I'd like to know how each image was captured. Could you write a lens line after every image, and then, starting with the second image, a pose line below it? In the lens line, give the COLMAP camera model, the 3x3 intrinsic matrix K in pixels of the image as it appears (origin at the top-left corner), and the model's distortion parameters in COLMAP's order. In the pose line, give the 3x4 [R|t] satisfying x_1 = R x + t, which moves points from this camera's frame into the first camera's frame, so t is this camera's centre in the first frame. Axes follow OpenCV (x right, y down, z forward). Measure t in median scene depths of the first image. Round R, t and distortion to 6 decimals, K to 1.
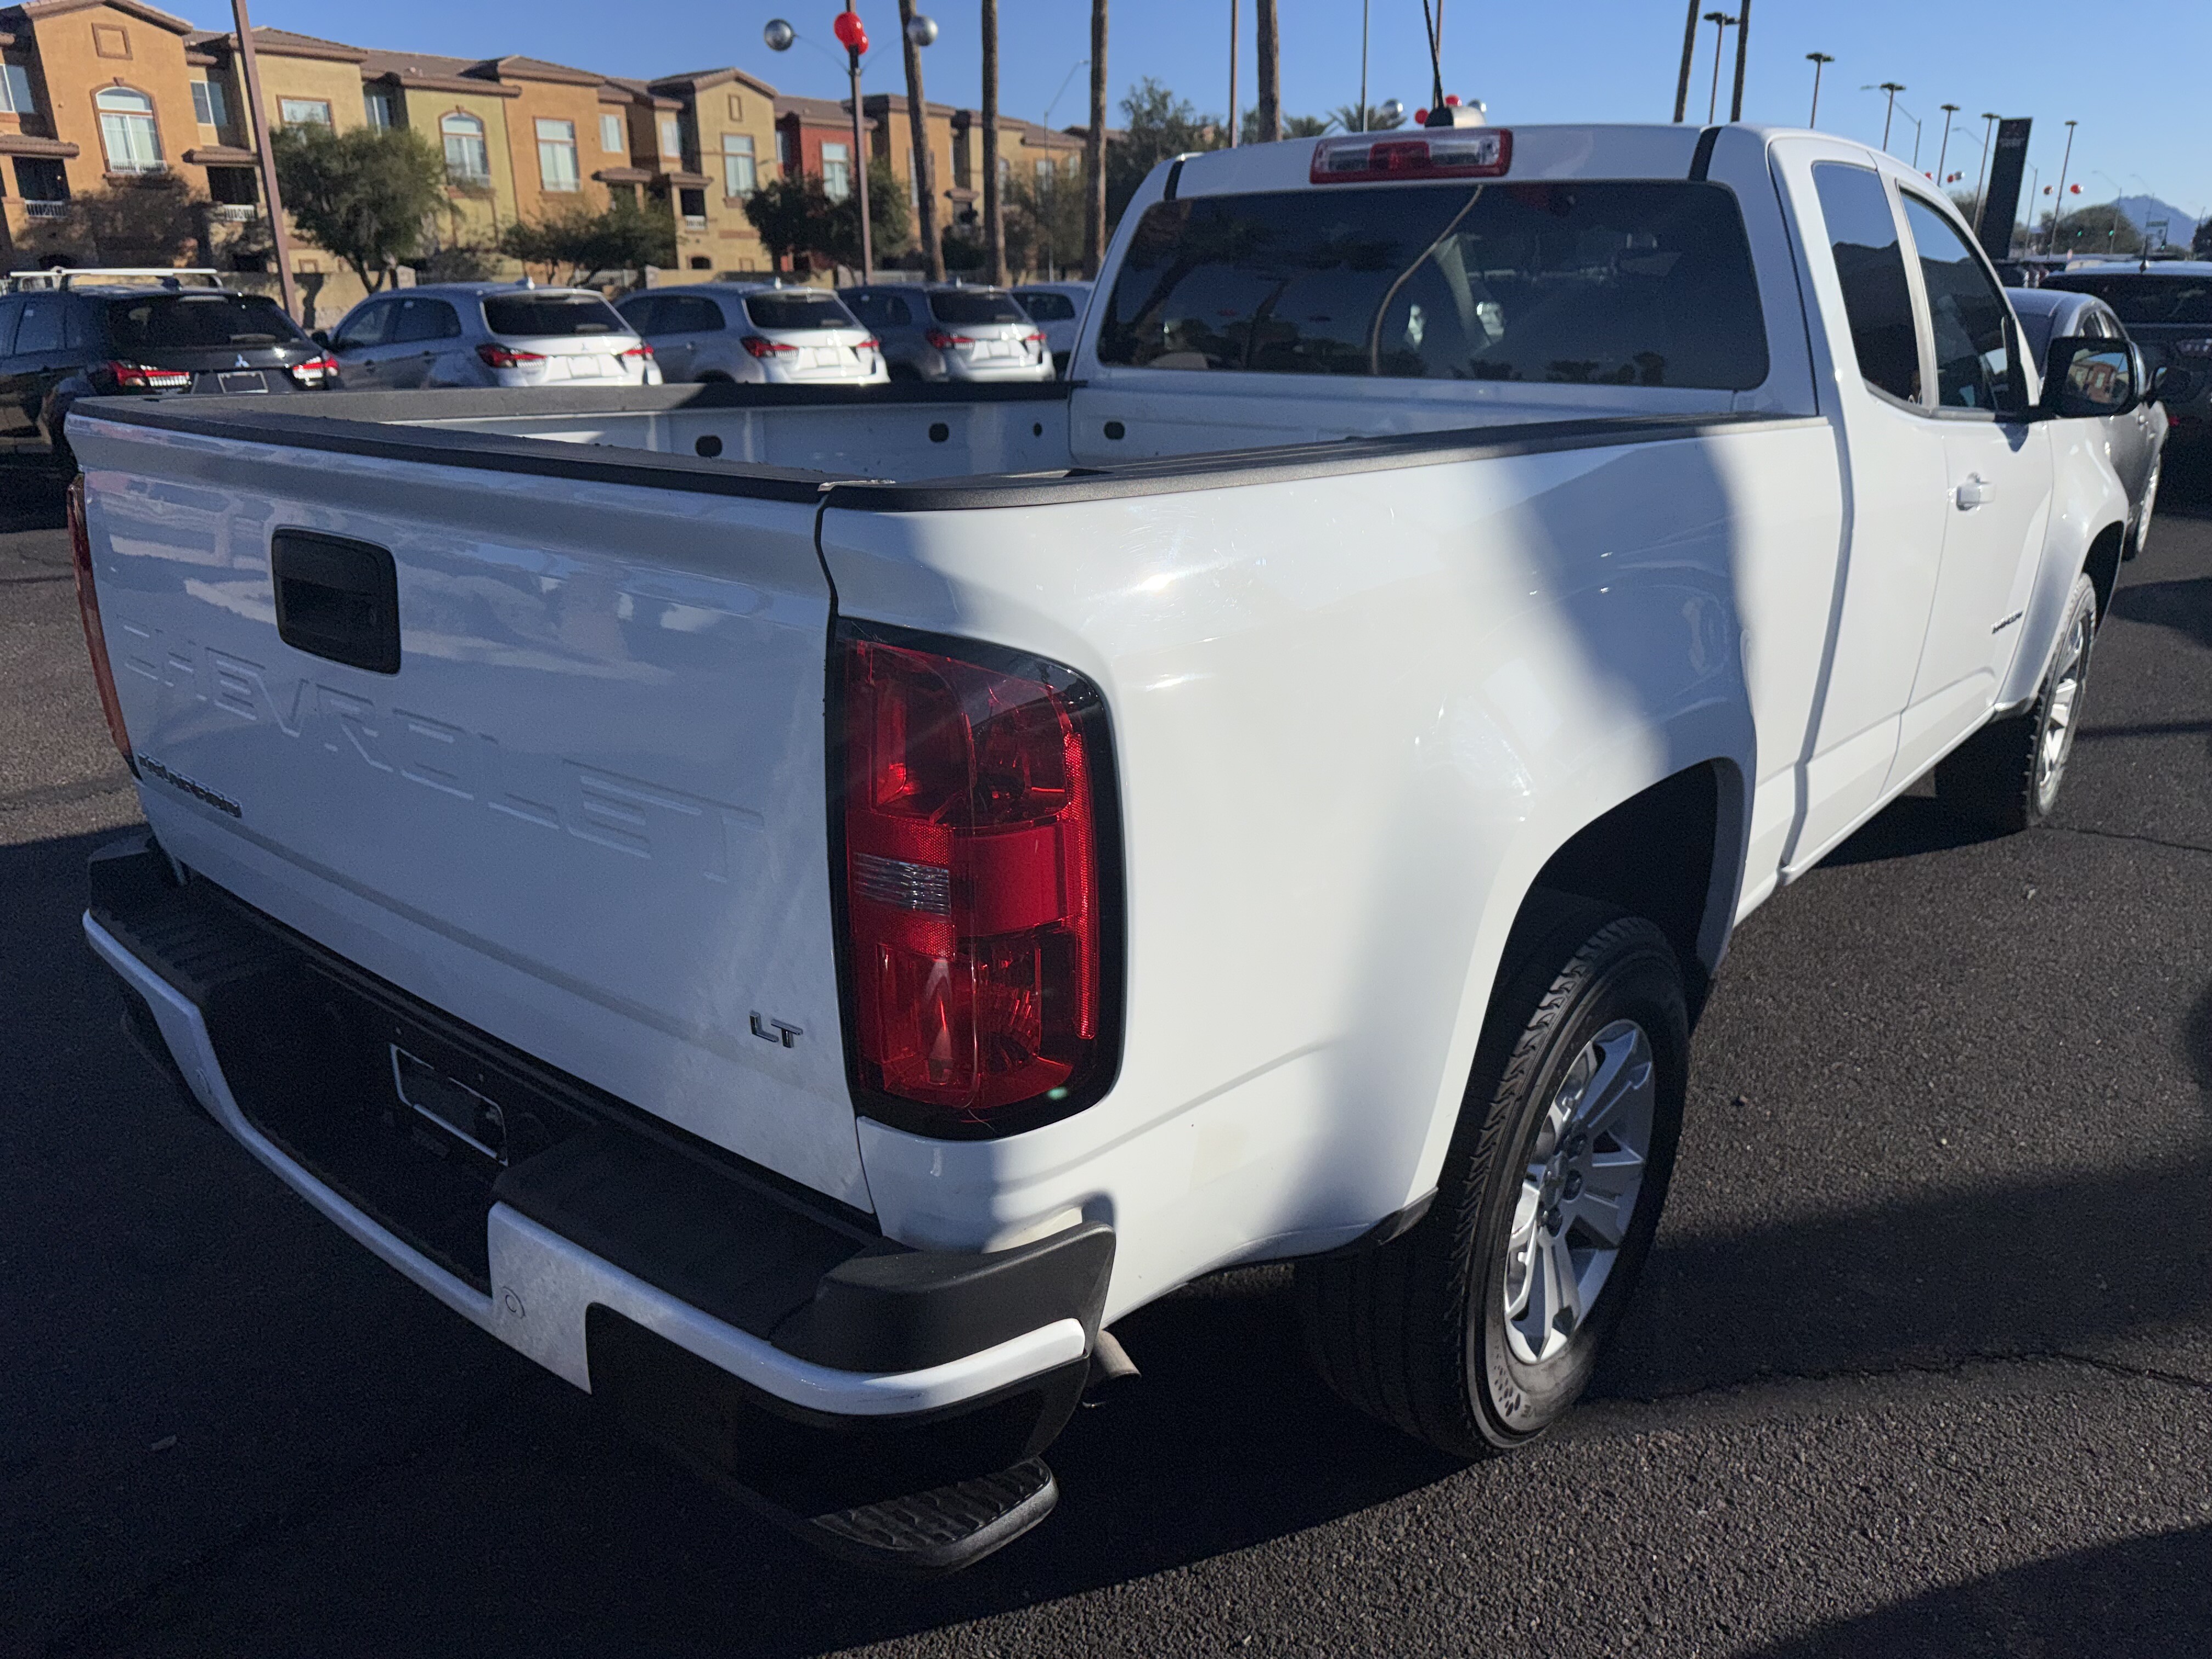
lens RADIAL K [[1549.8, 0, 1114.0], [0, 1549.8, 834.6], [0, 0, 1]] dist [0.011609, -0.012664]
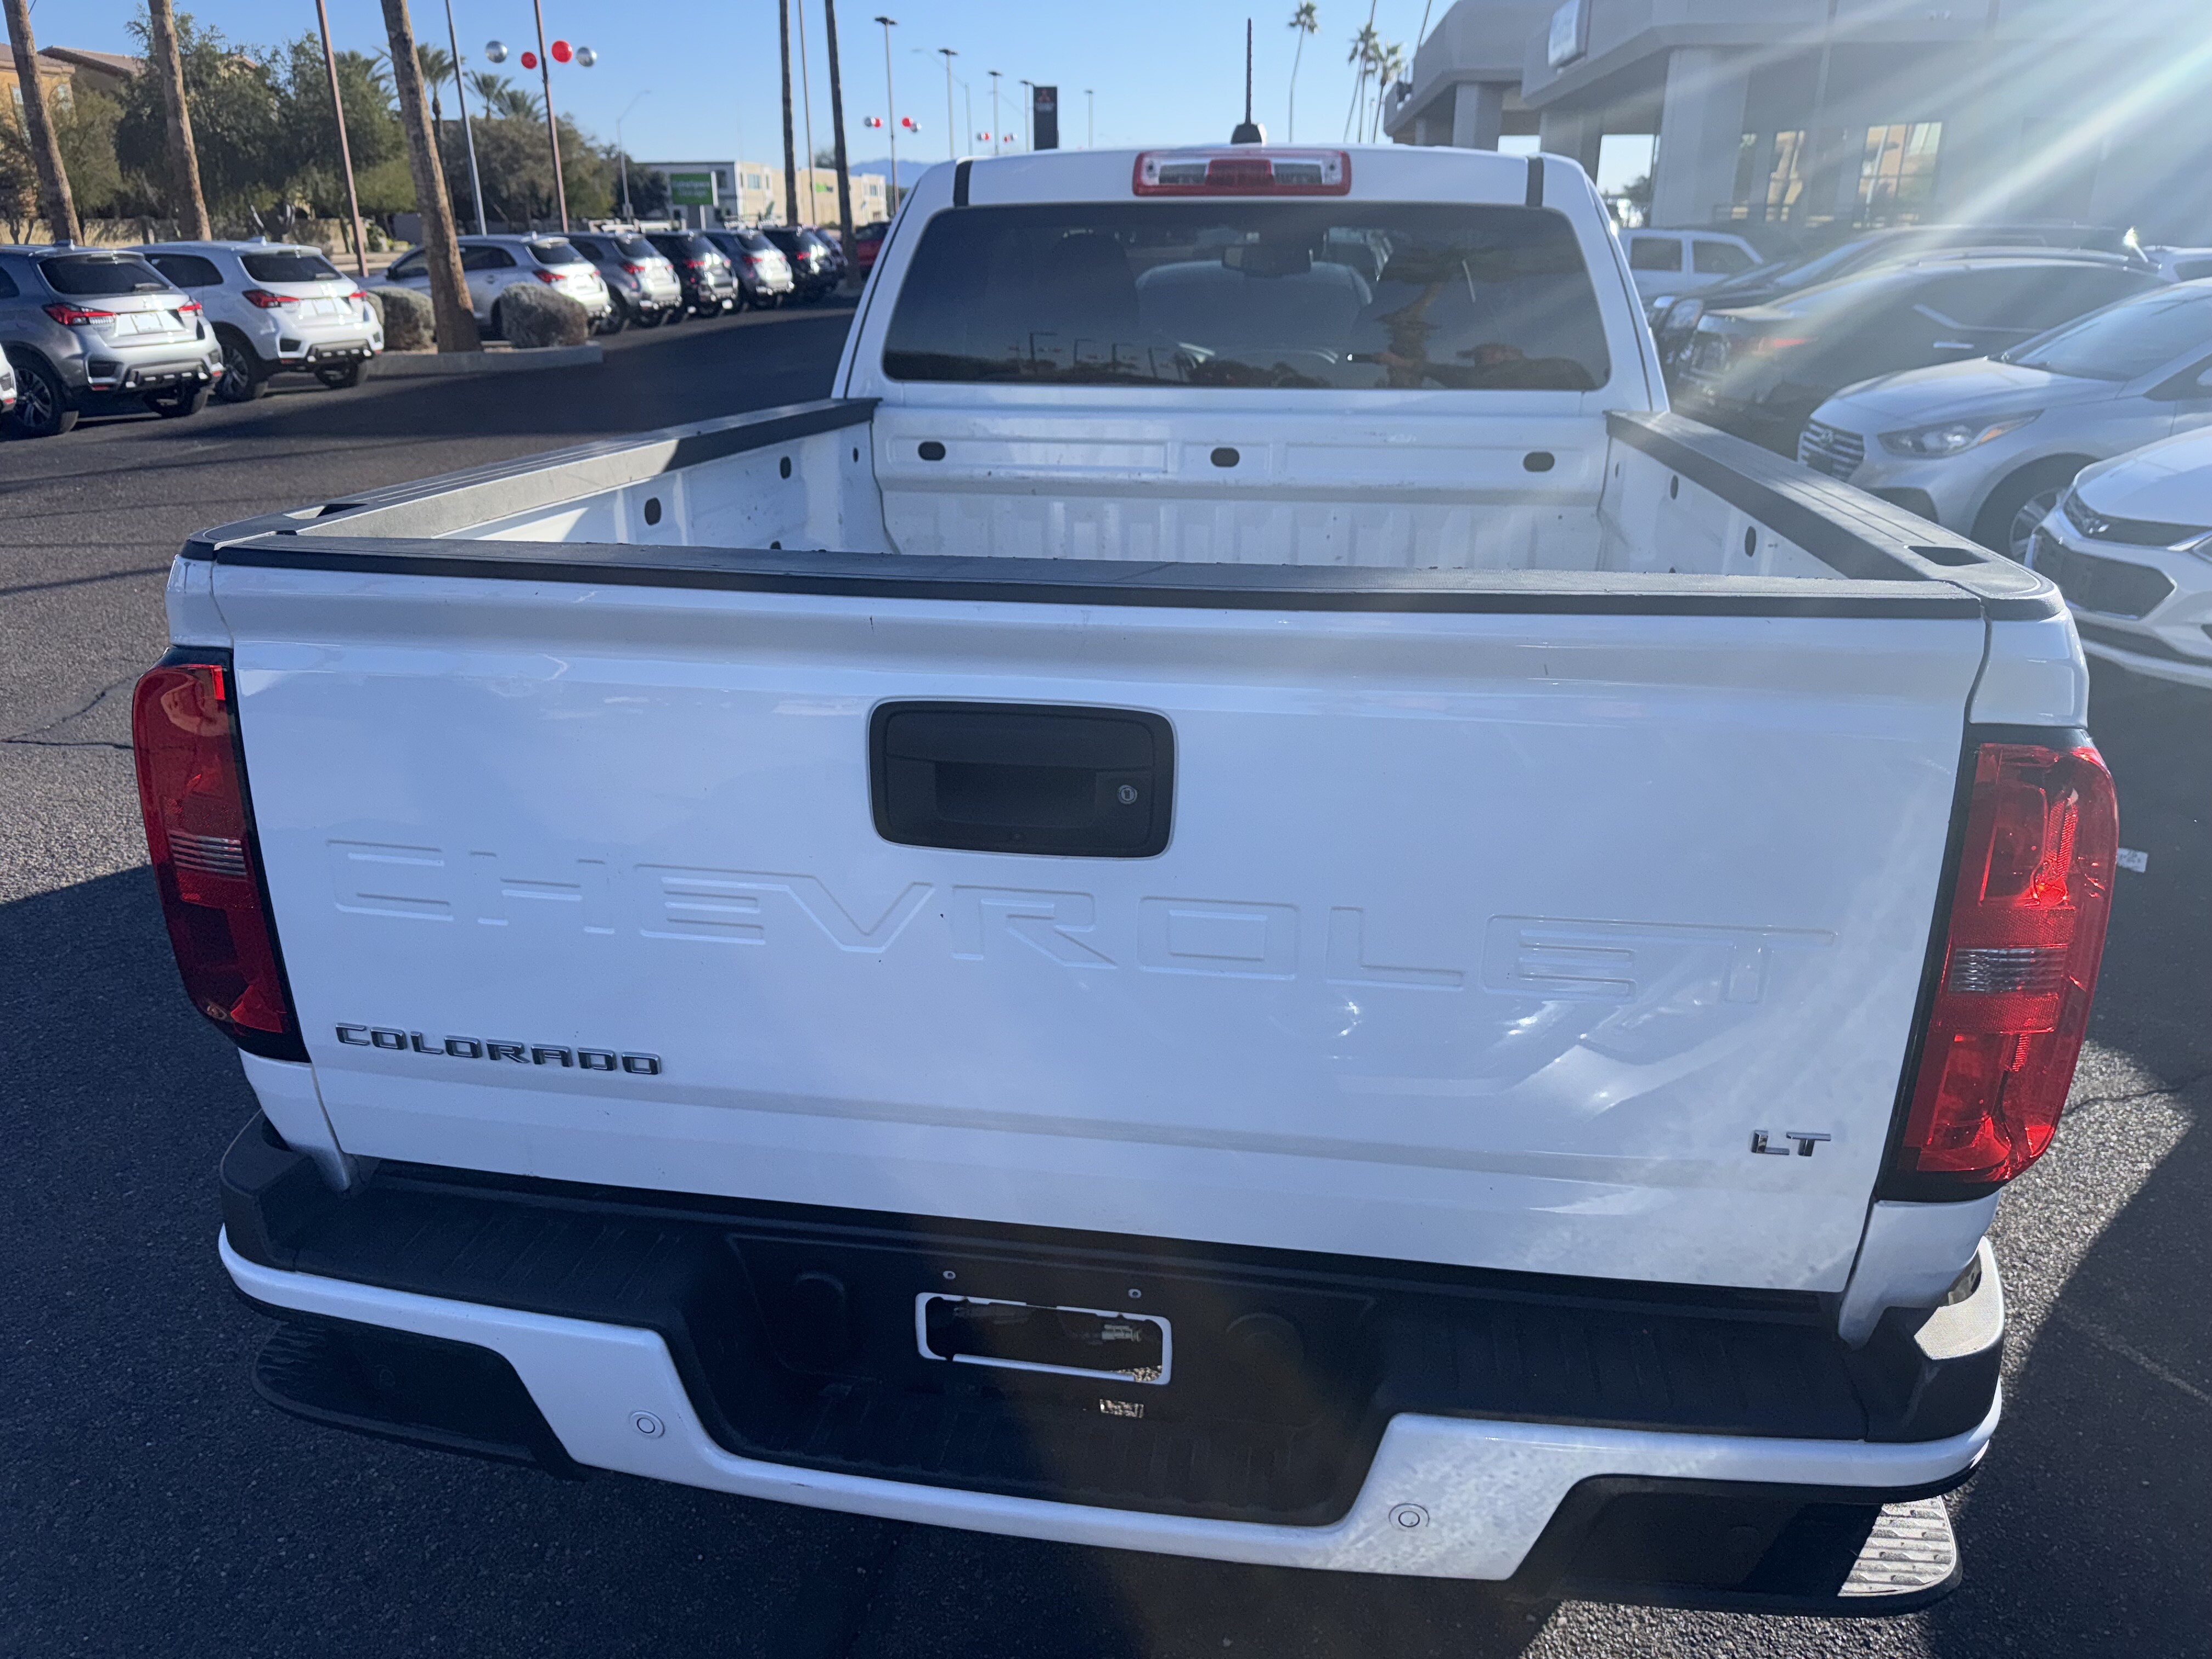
lens RADIAL K [[1549.8, 0, 1109.9], [0, 1549.8, 823.4], [0, 0, 1]] dist [0.011609, -0.012664]
pose [[0.873773, -0.173190, 0.454451, -0.422854], [0.164027, 0.984638, 0.059866, -0.085639], [-0.457838, 0.022233, 0.888758, 0.130659]]
